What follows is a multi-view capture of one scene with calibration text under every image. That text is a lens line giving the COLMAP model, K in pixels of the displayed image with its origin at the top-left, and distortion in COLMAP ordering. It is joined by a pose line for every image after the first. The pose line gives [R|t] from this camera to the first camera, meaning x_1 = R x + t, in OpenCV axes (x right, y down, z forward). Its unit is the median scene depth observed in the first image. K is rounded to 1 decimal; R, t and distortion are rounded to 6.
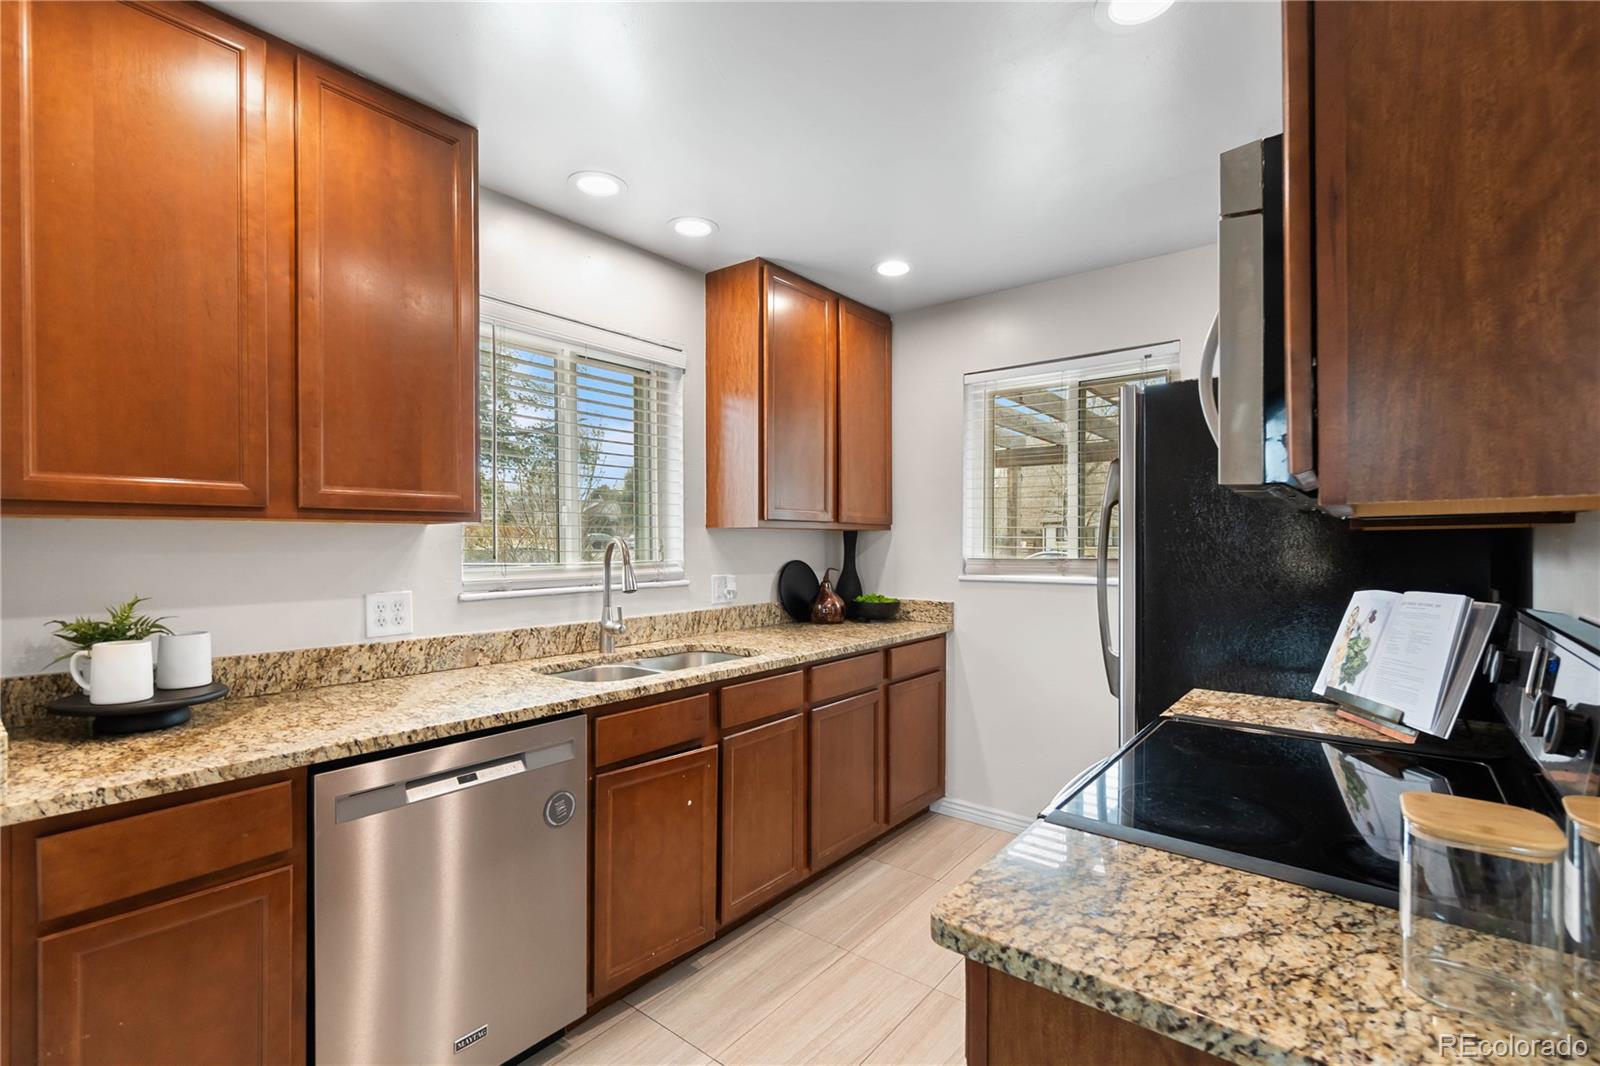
lens RADIAL K [[718.1, 0, 794.1], [0, 718.1, 544.9], [0, 0, 1]] dist [-0.001149, -0.000153]
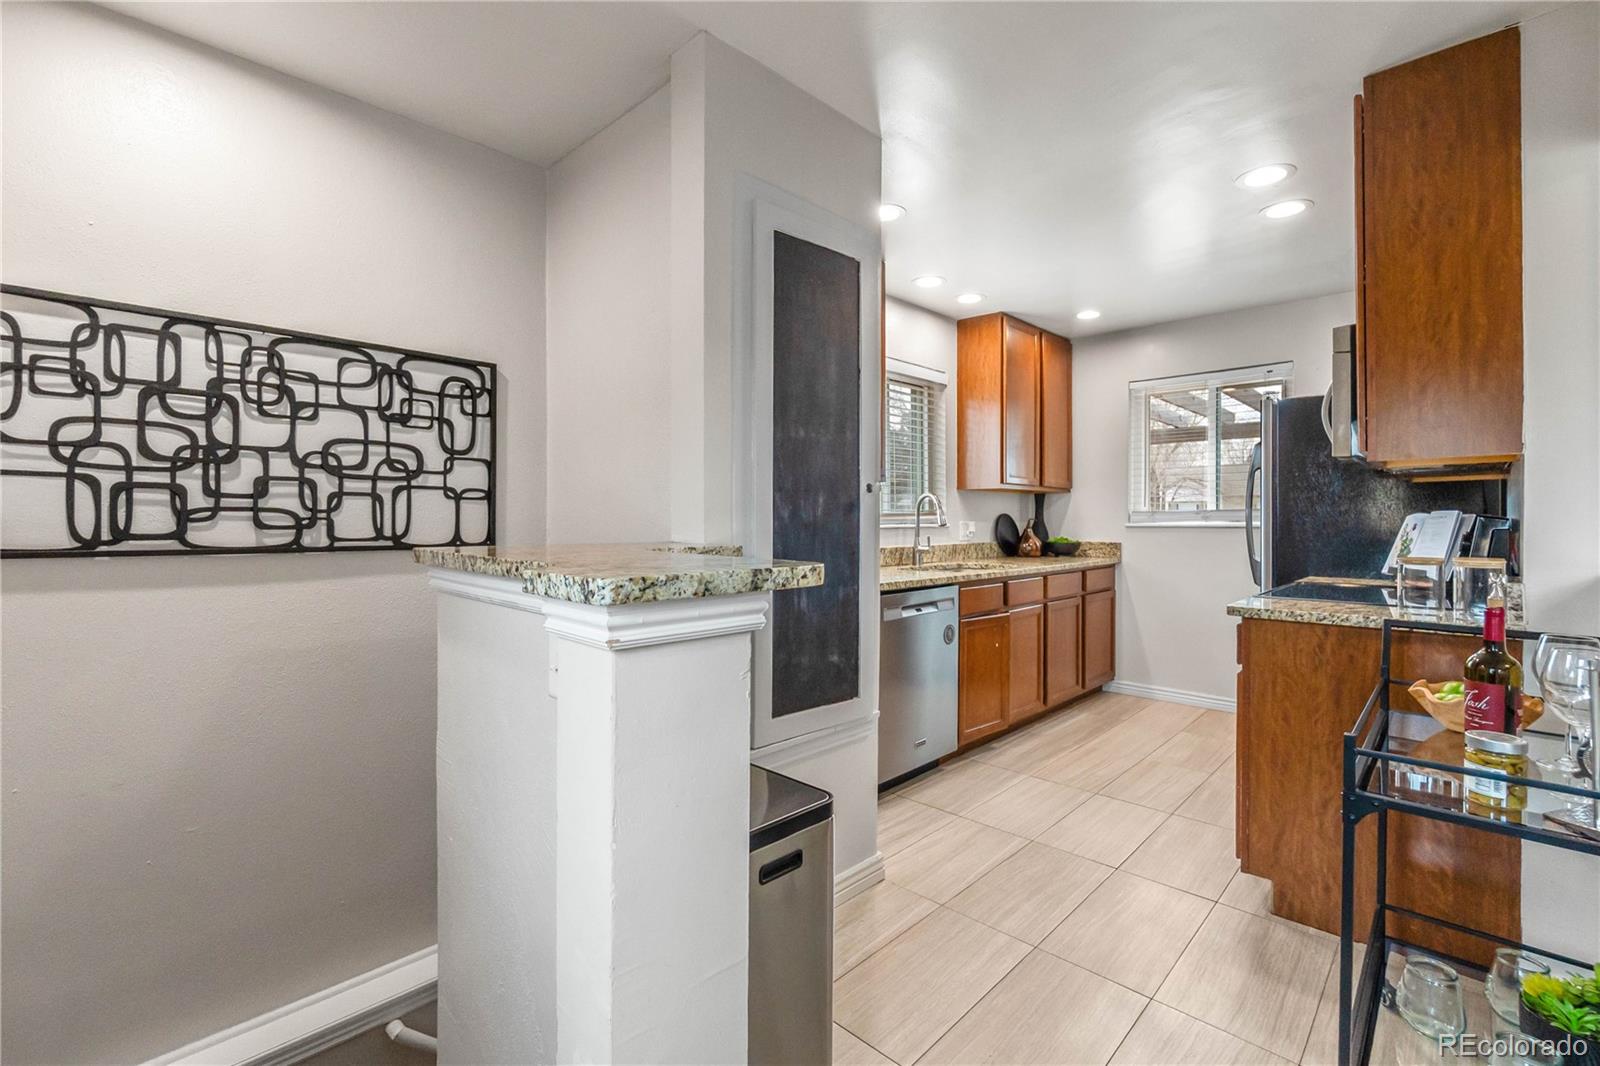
lens RADIAL K [[700.2, 0, 804.3], [0, 700.2, 519.8], [0, 0, 1]] dist [0.000311, 0.000226]
pose [[0.996122, 0.000753, -0.087978, -0.319875], [-0.001059, 0.999994, -0.003431, 0.045988], [0.087975, 0.003511, 0.996116, -0.496873]]
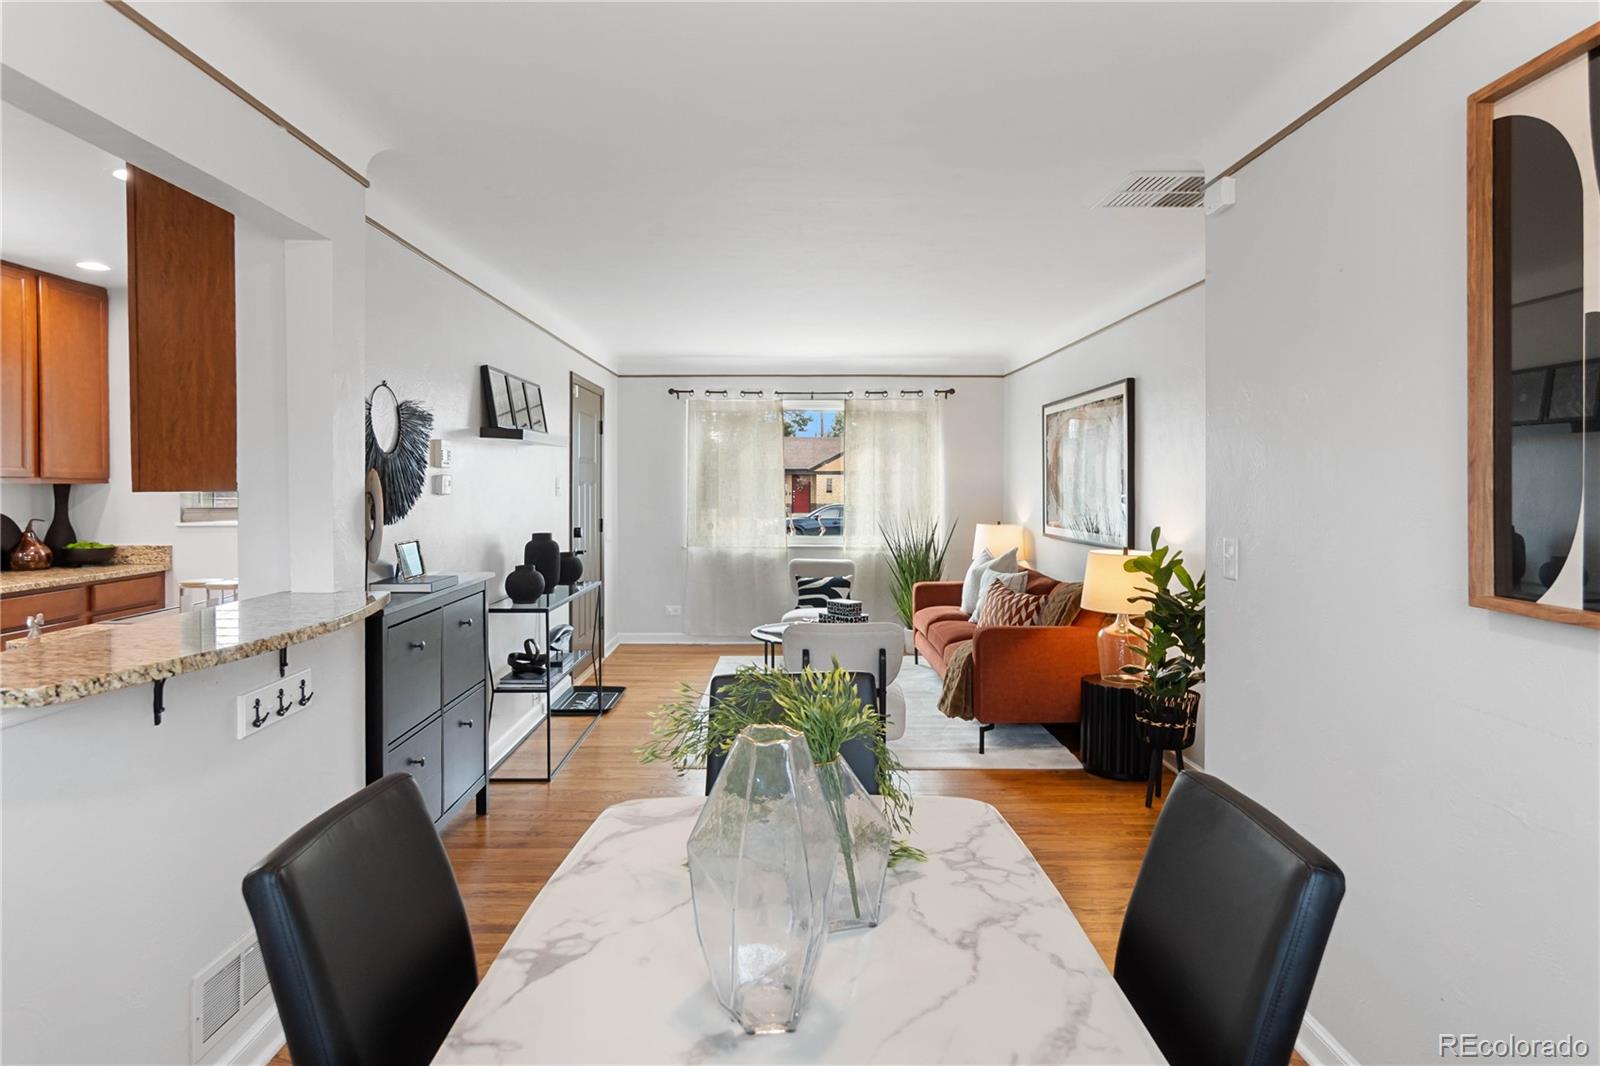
lens RADIAL K [[895.7, 0, 795.9], [0, 895.7, 492.3], [0, 0, 1]] dist [0.002000, 0.000421]
pose [[0.768637, -0.006066, 0.639656, 0.079021], [0.003911, 0.999981, 0.004784, -0.011289], [-0.639673, -0.001176, 0.768647, -0.885830]]
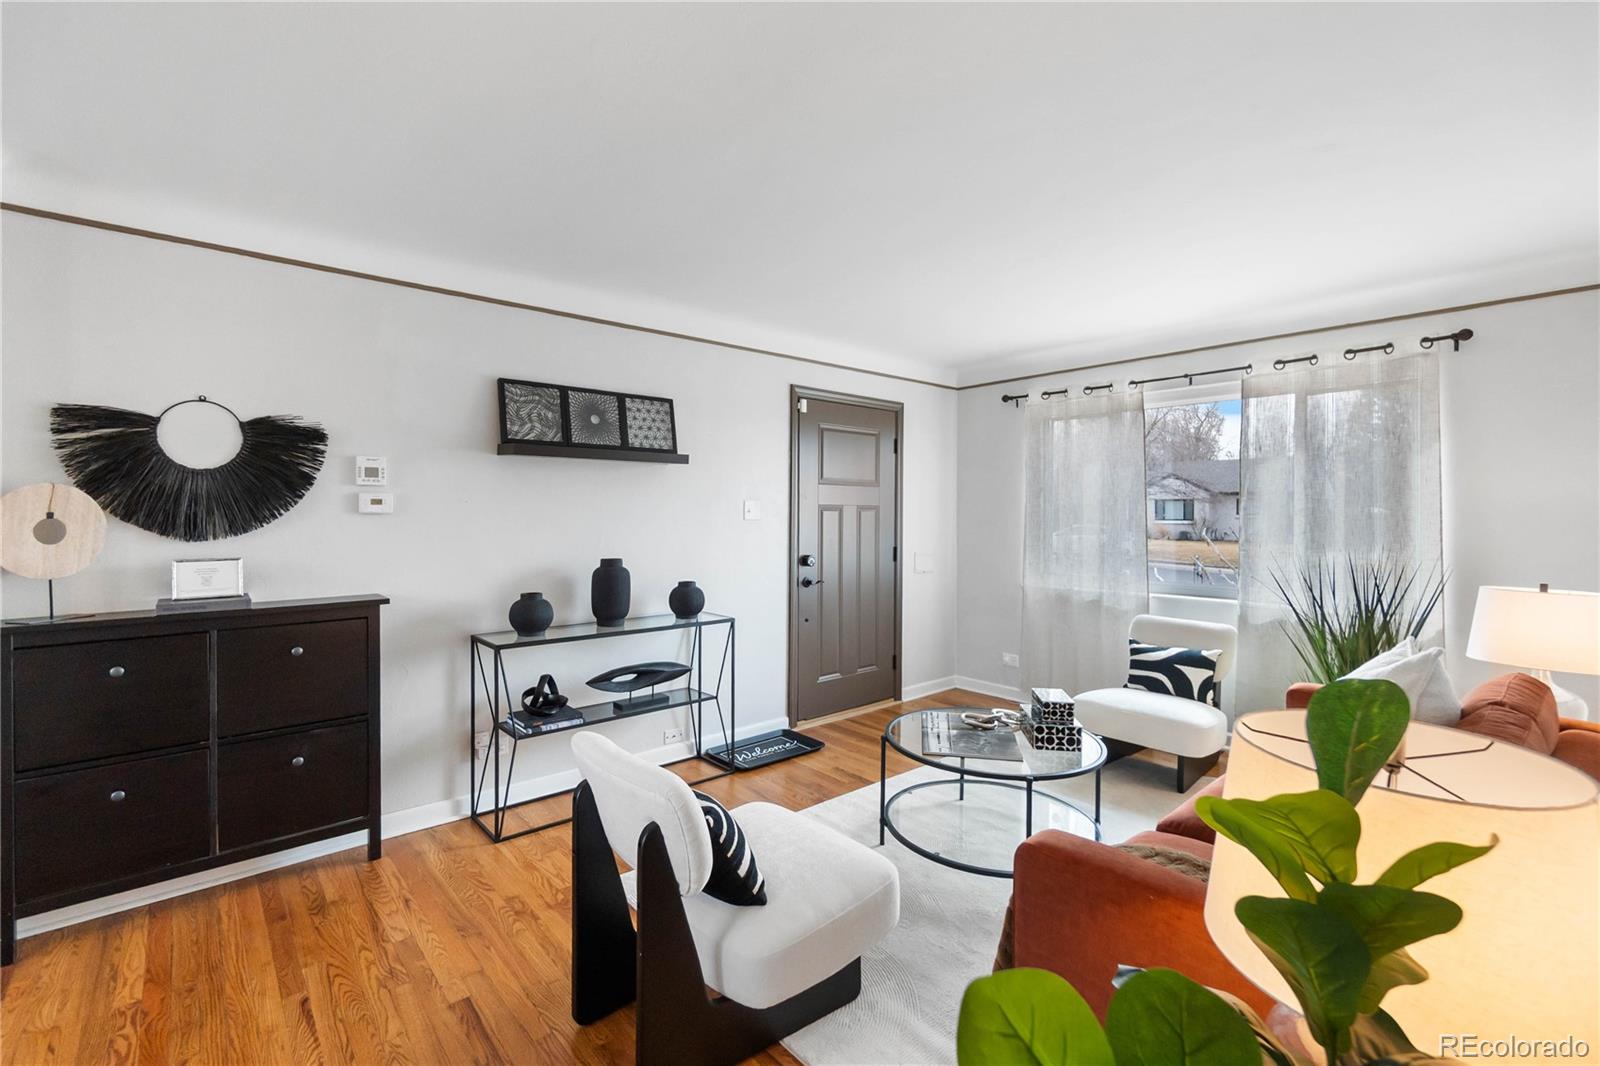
lens RADIAL K [[700.2, 0, 804.3], [0, 700.2, 519.8], [0, 0, 1]] dist [0.000311, 0.000226]
pose [[0.985876, 0.004215, -0.167422, 1.269644], [-0.003866, 0.999990, 0.002411, -0.000178], [0.167431, -0.001729, 0.985882, -0.421339]]
